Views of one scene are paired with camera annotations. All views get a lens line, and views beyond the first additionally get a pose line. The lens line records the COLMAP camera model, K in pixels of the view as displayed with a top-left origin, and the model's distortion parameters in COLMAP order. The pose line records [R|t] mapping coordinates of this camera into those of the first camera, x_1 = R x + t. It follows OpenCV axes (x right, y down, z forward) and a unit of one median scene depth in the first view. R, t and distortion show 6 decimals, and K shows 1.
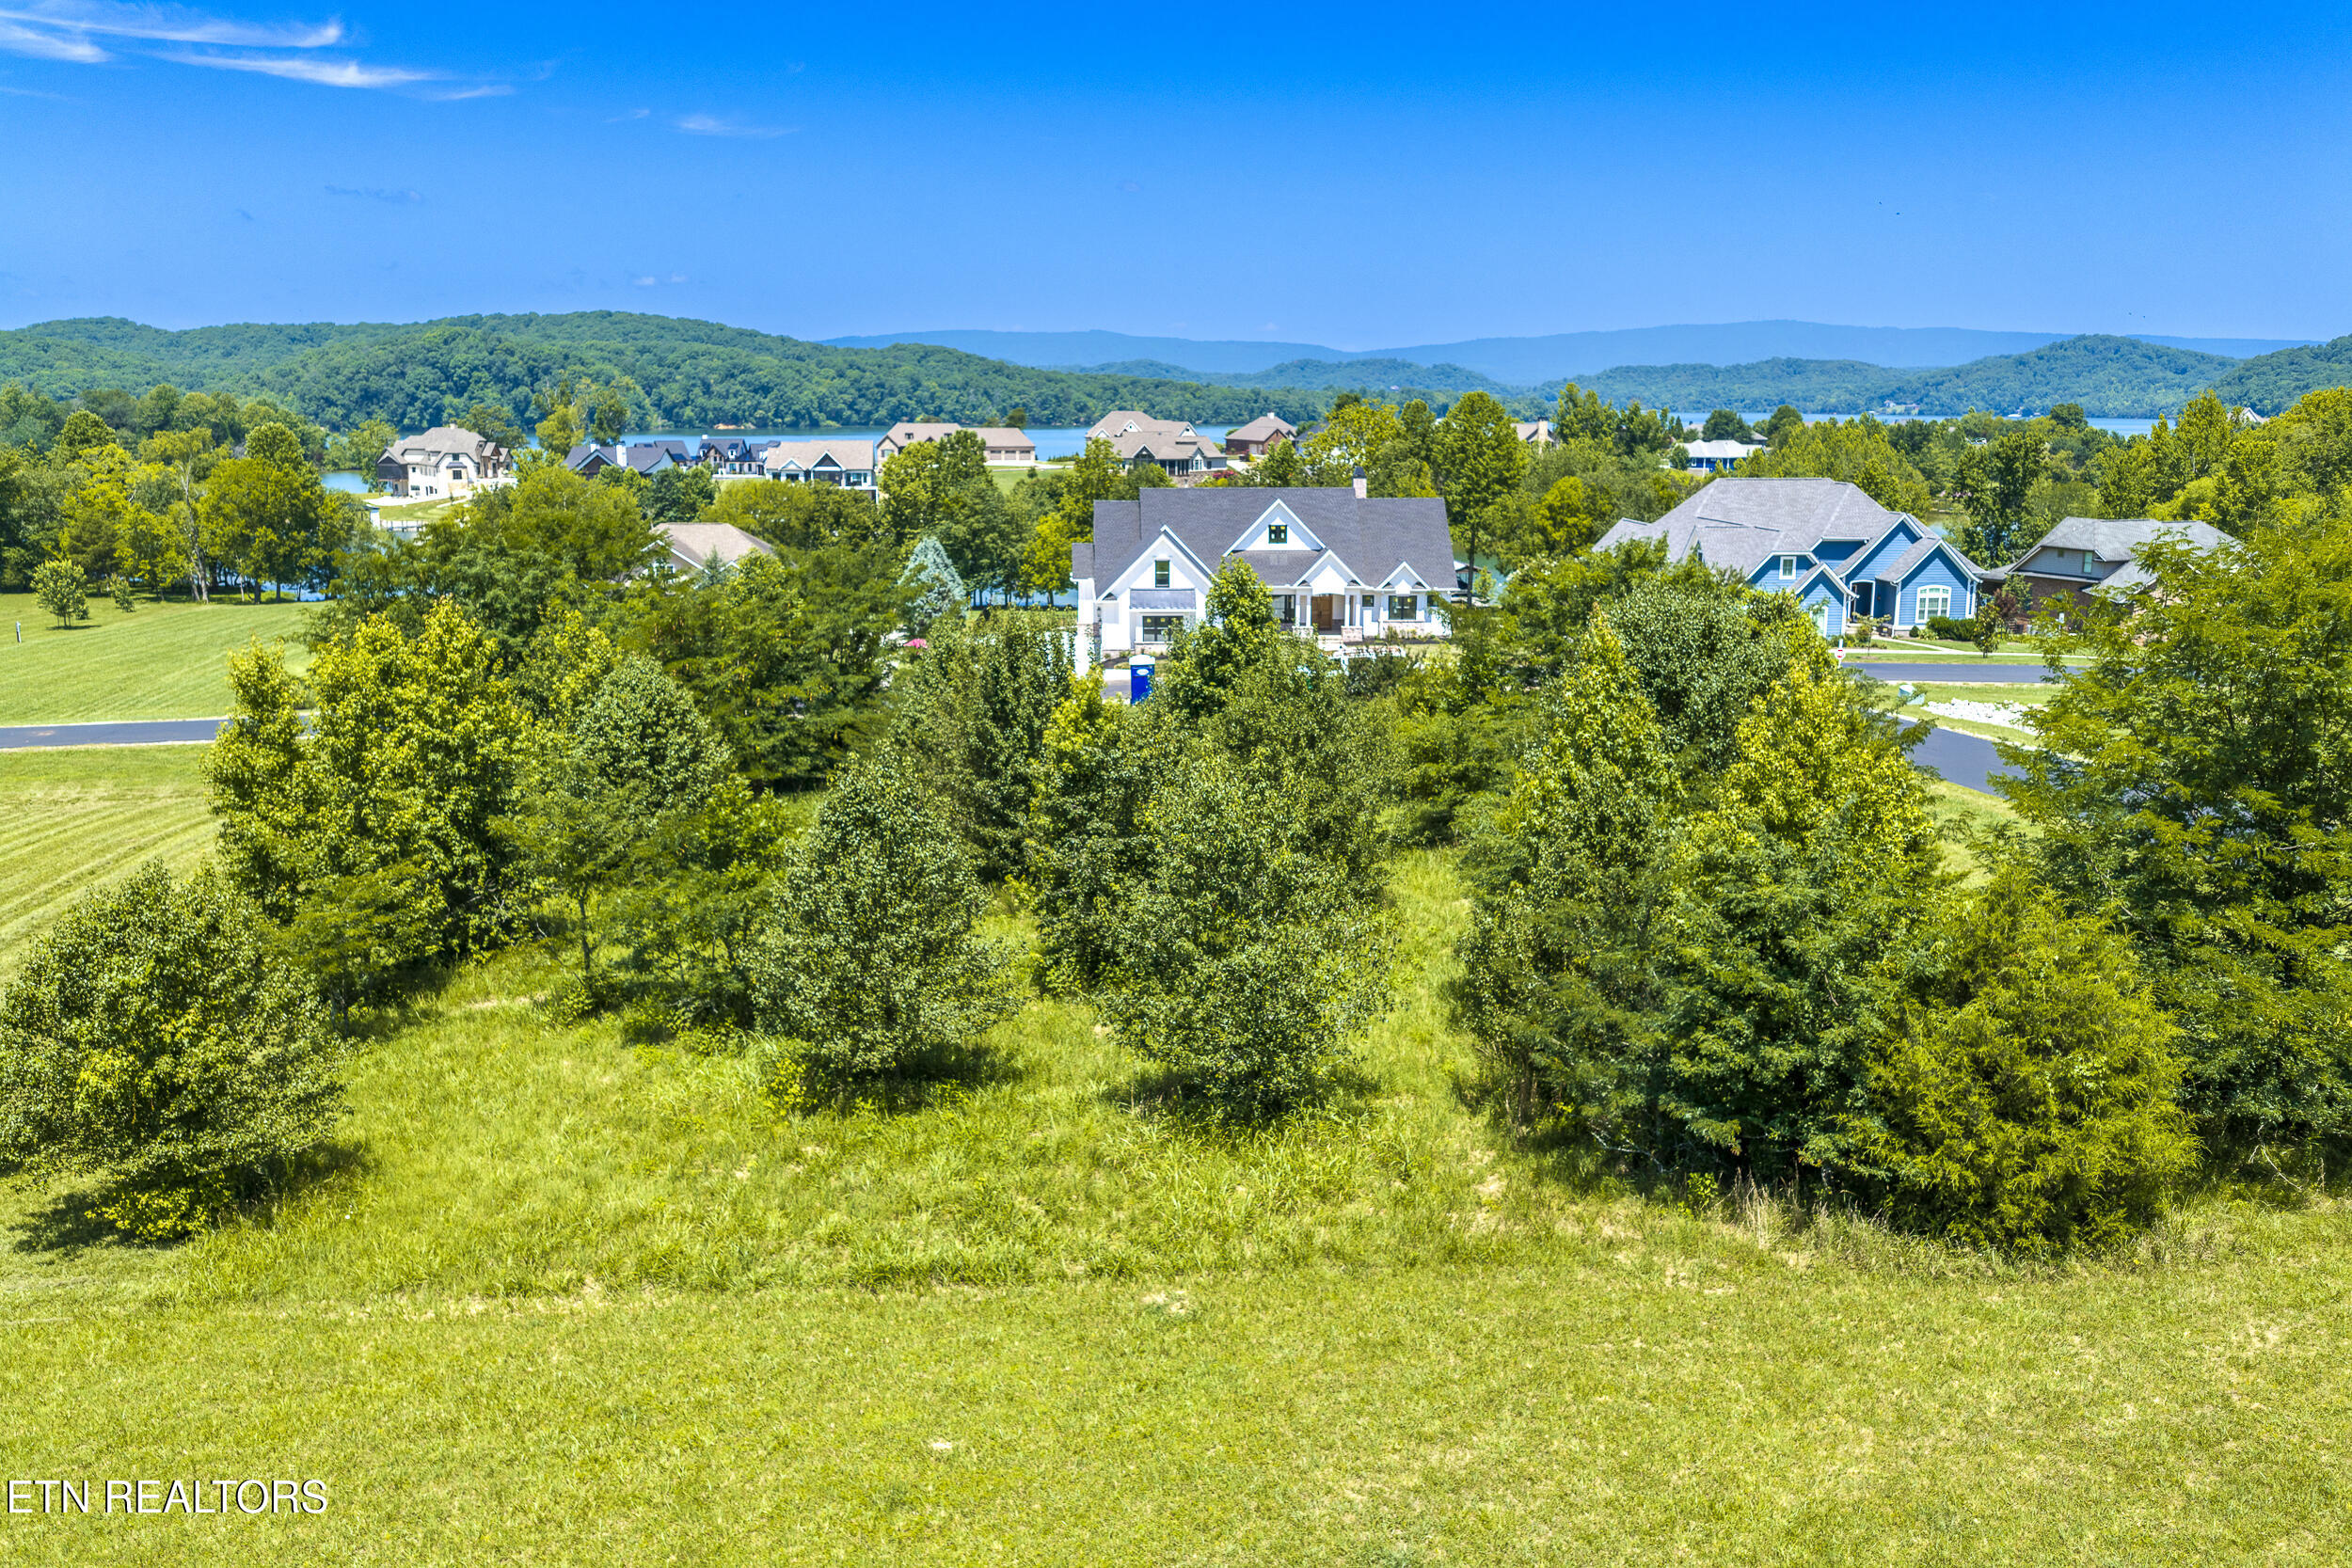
lens RADIAL K [[1948.7, 0, 1180.4], [0, 1948.7, 801.7], [0, 0, 1]] dist [0.022400, -0.034535]
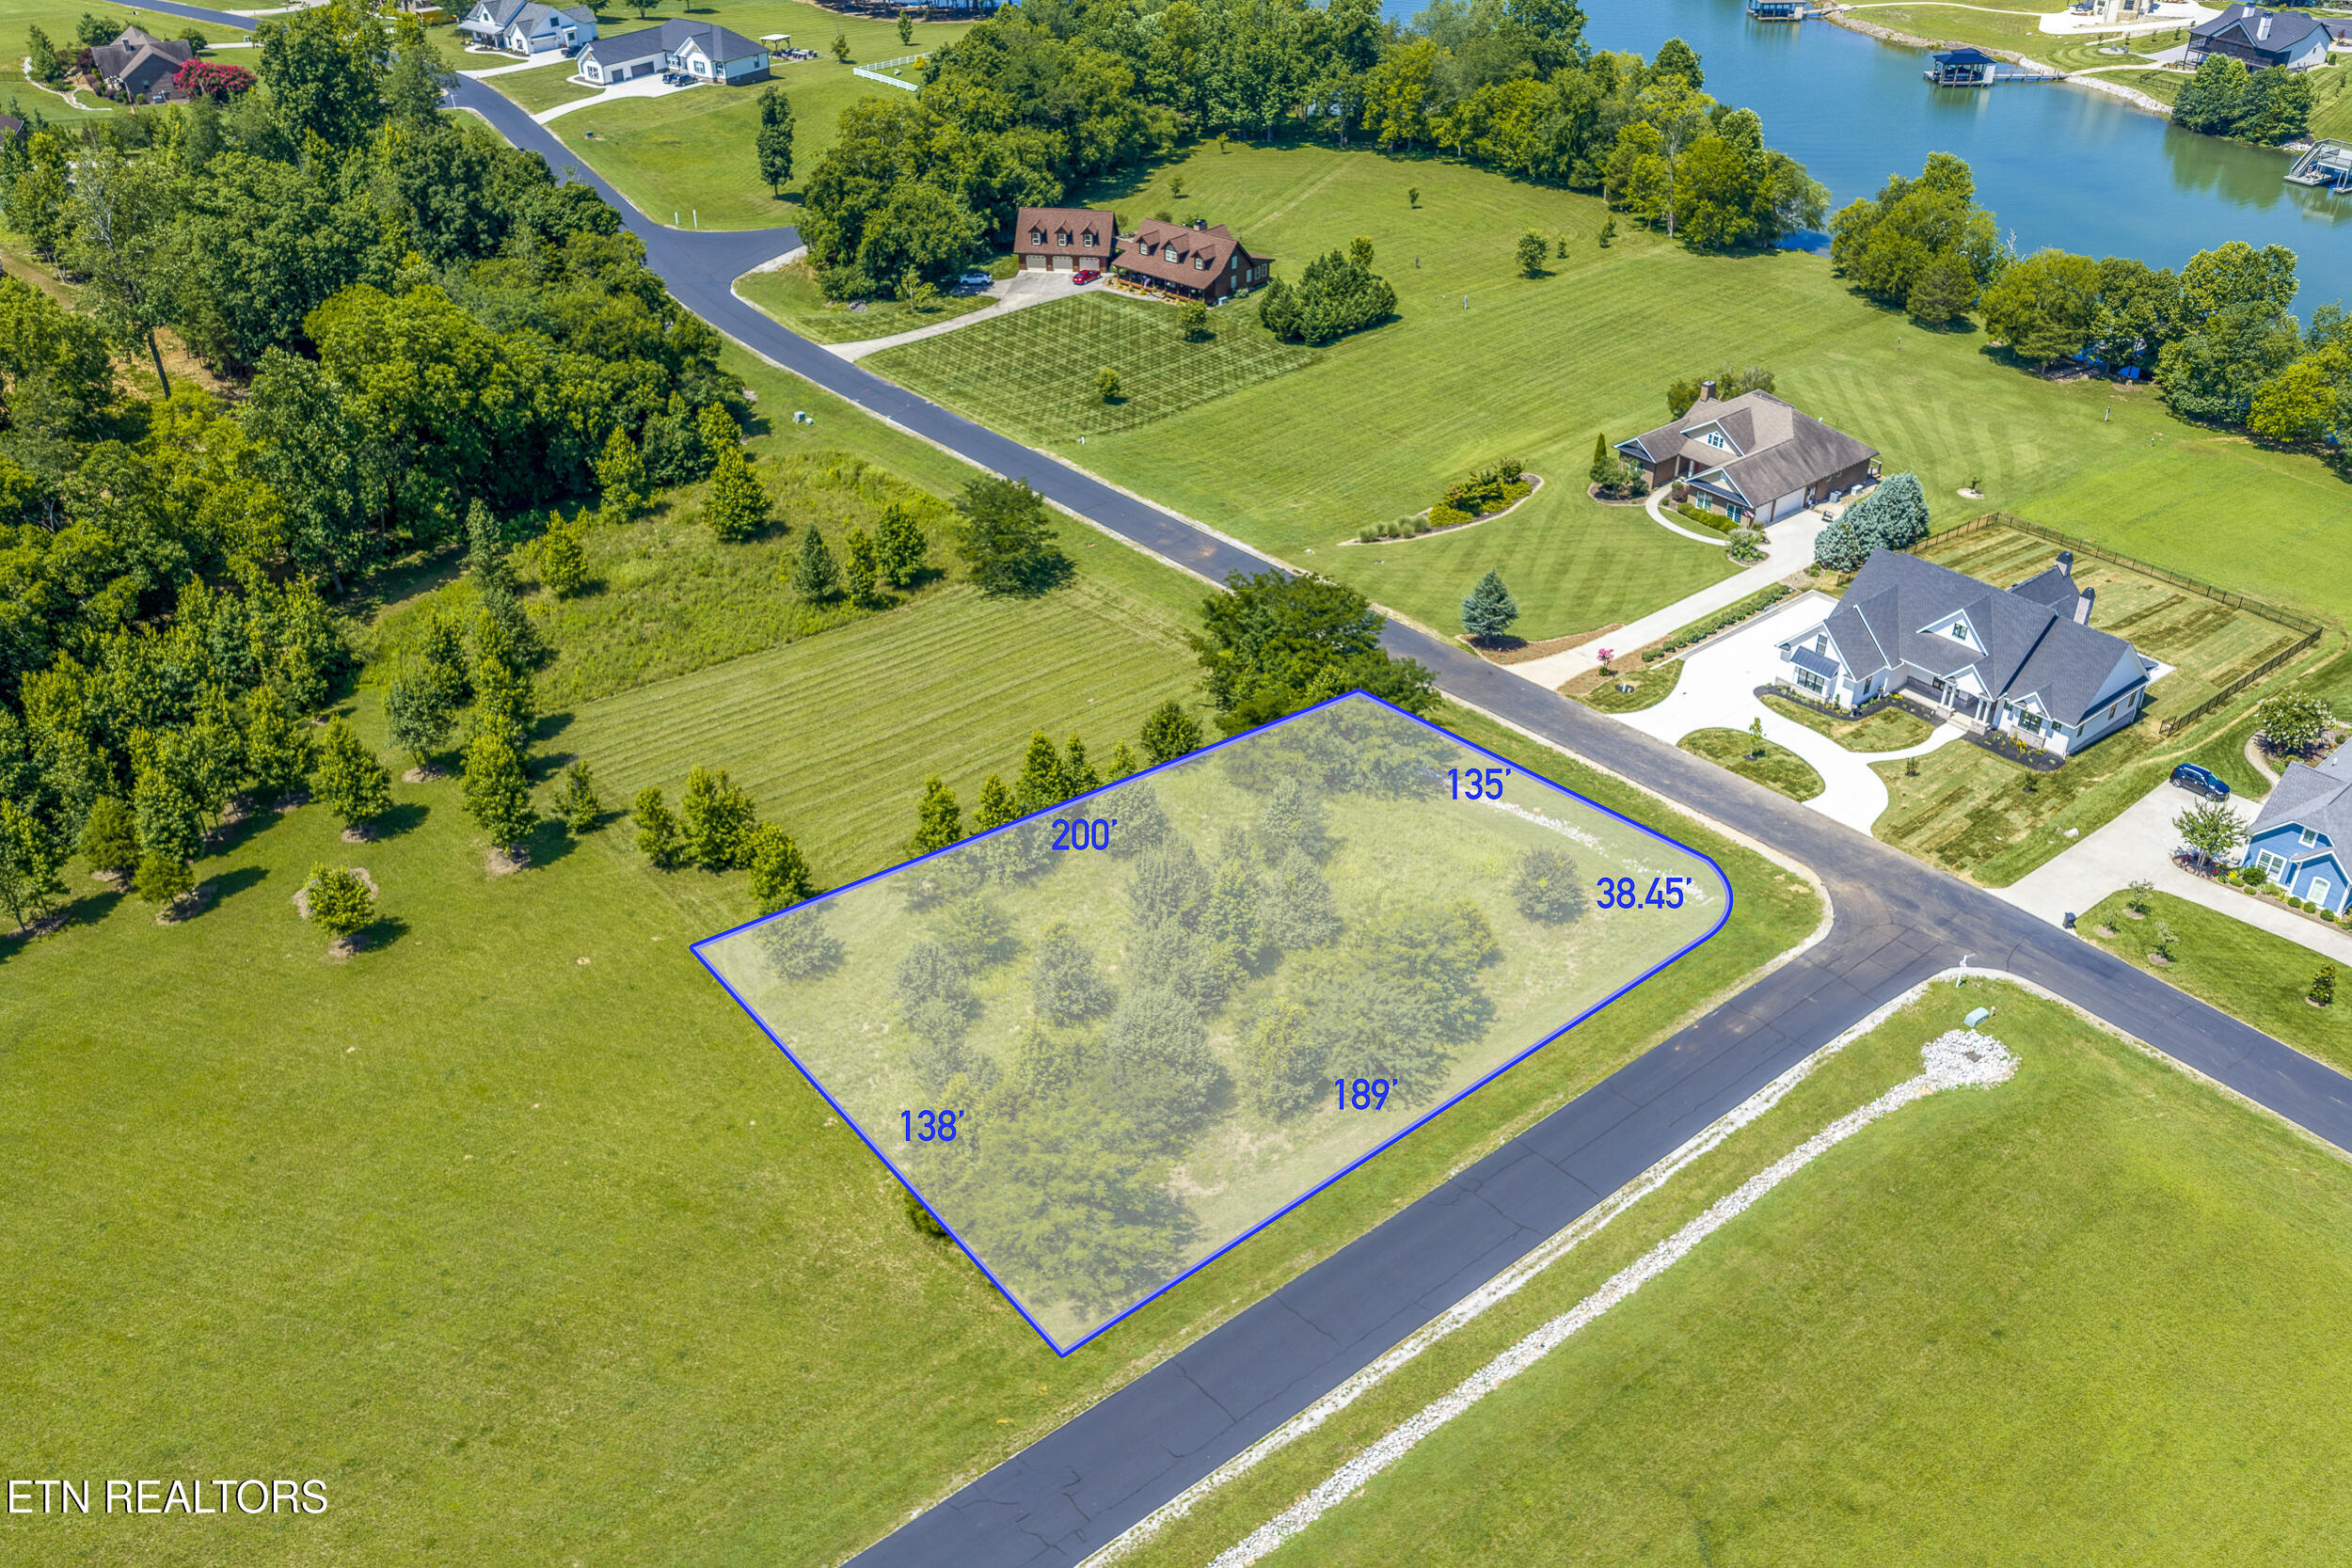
lens RADIAL K [[1948.7, 0, 1180.7], [0, 1948.7, 787.2], [0, 0, 1]] dist [0.022400, -0.034535]
pose [[0.591176, 0.431013, -0.681718, 1.717777], [-0.156692, 0.890506, 0.427138, -1.324928], [0.791176, -0.145694, 0.593981, -0.480815]]
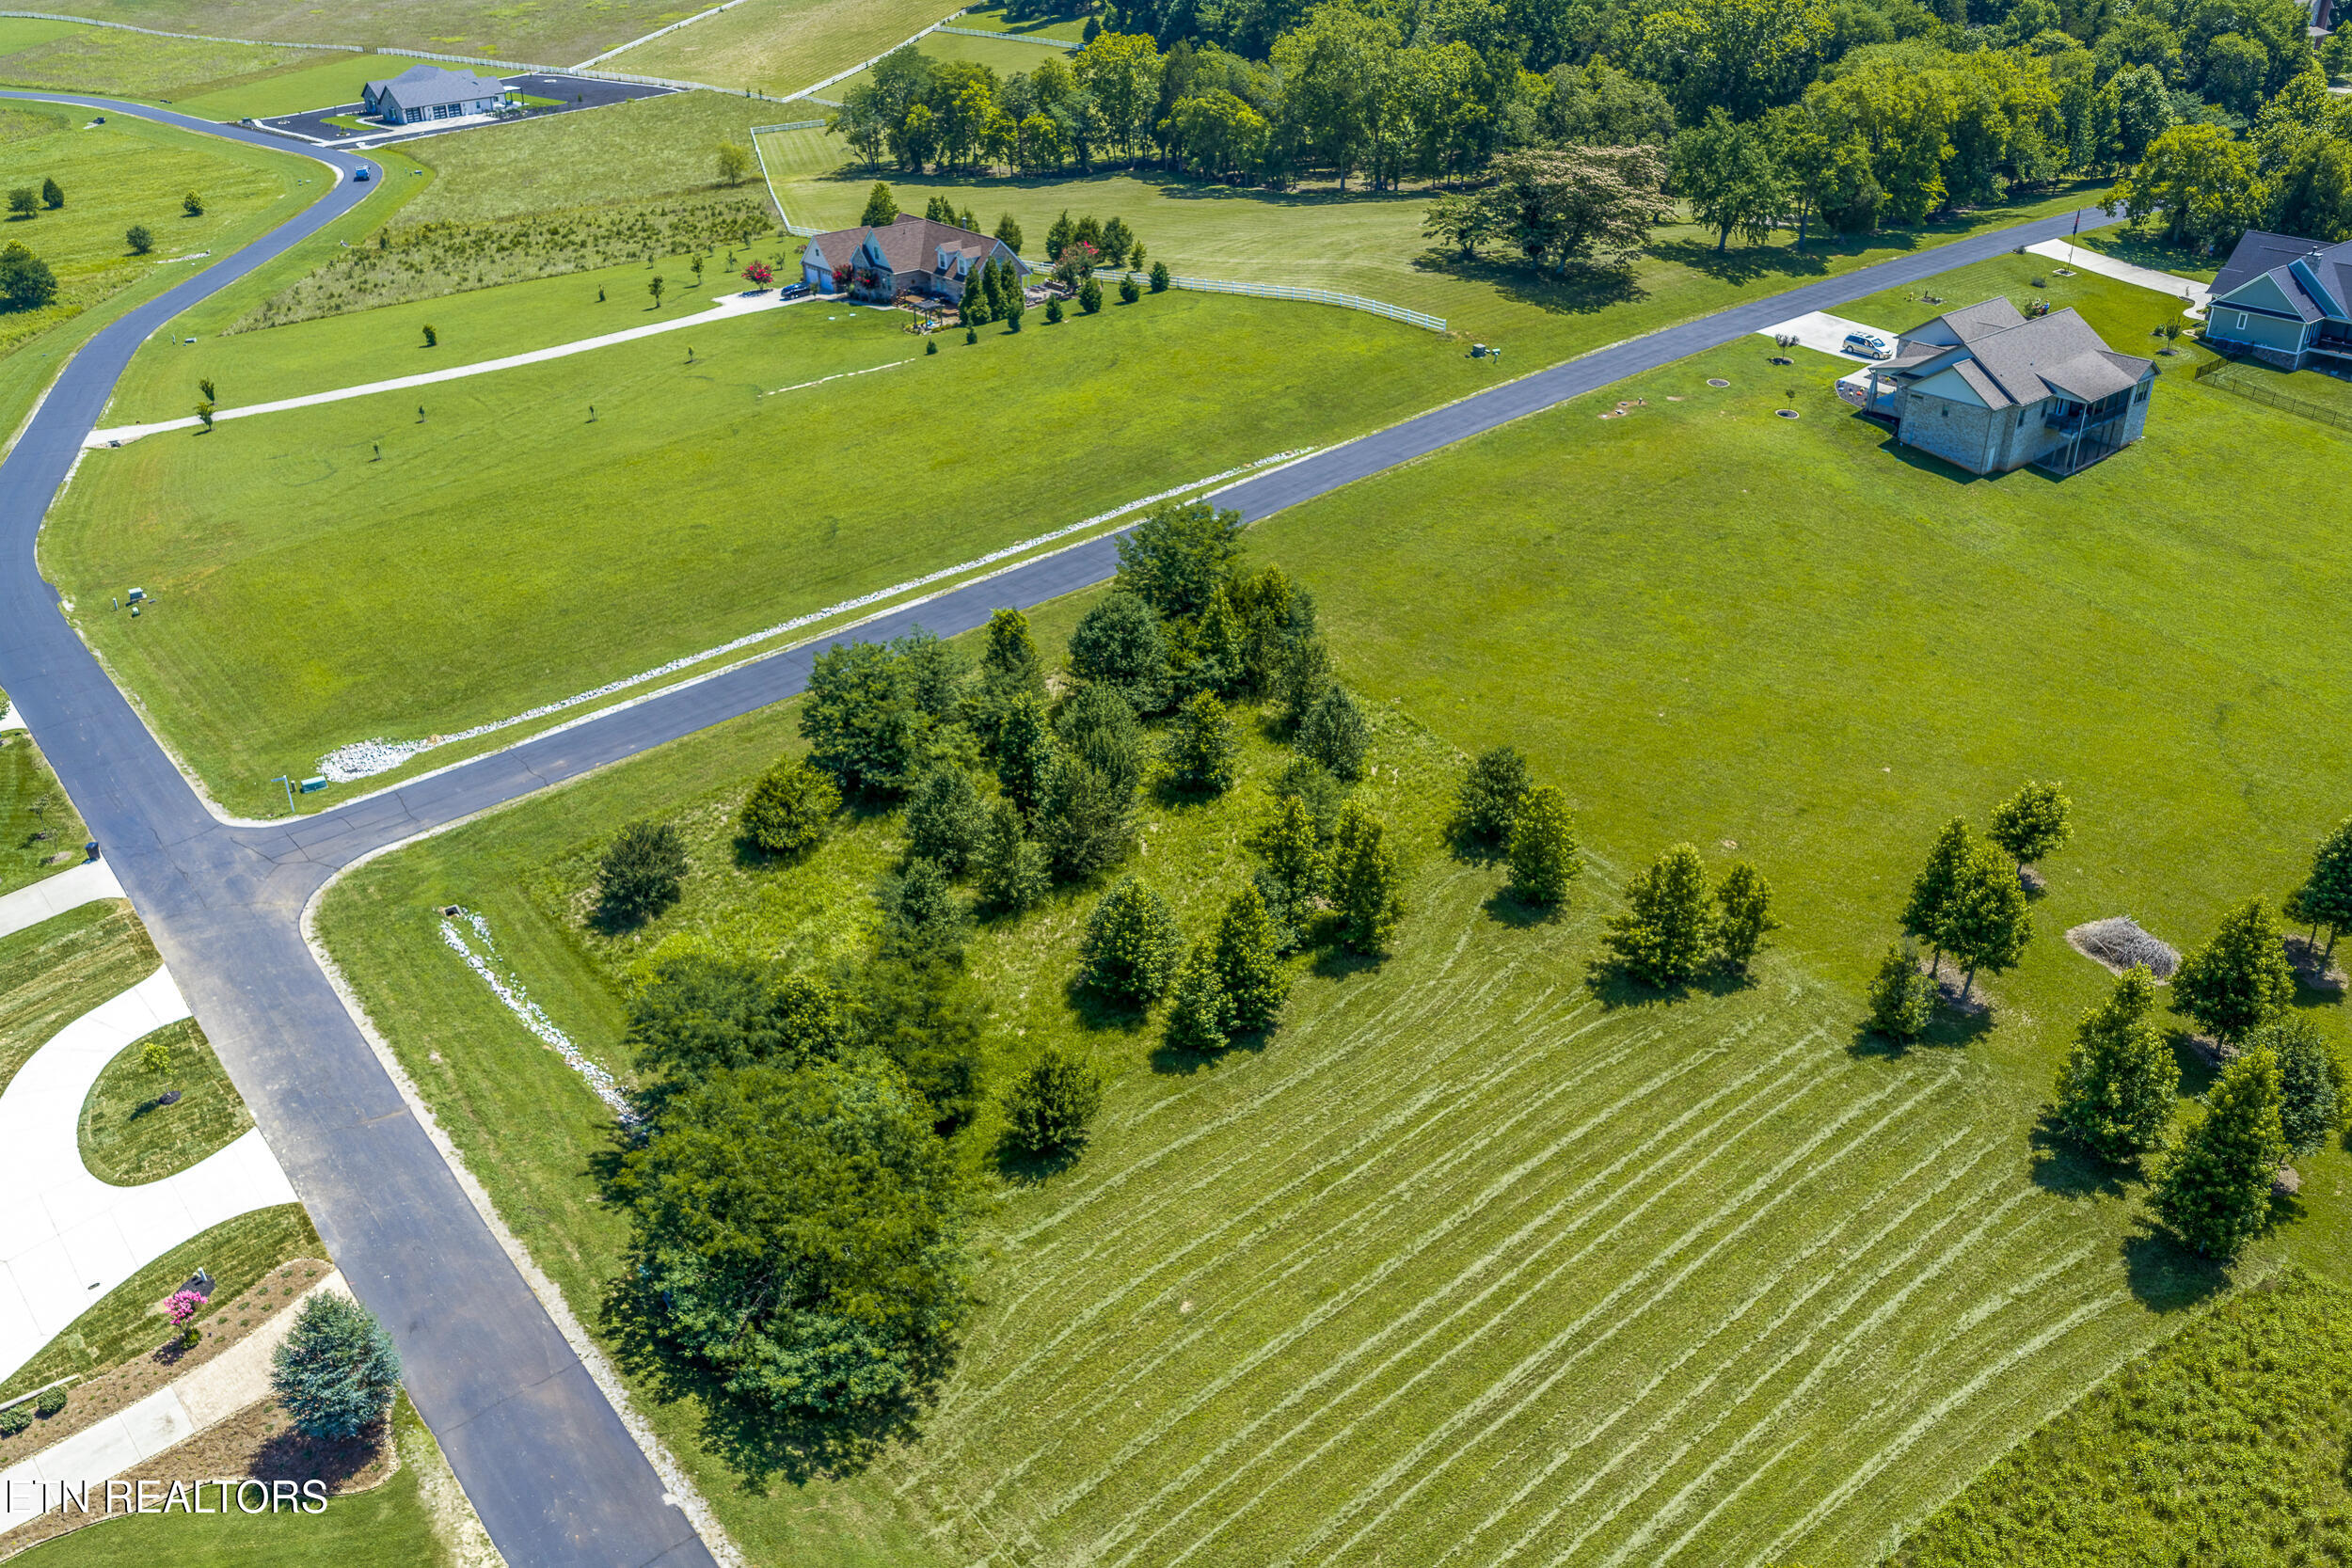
lens RADIAL K [[1948.7, 0, 1175.9], [0, 1948.7, 780.8], [0, 0, 1]] dist [0.022400, -0.034535]
pose [[-0.565640, -0.384584, 0.729484, -1.926920], [0.174207, 0.808907, 0.561535, -1.406424], [-0.806042, 0.444708, -0.390552, 1.960909]]
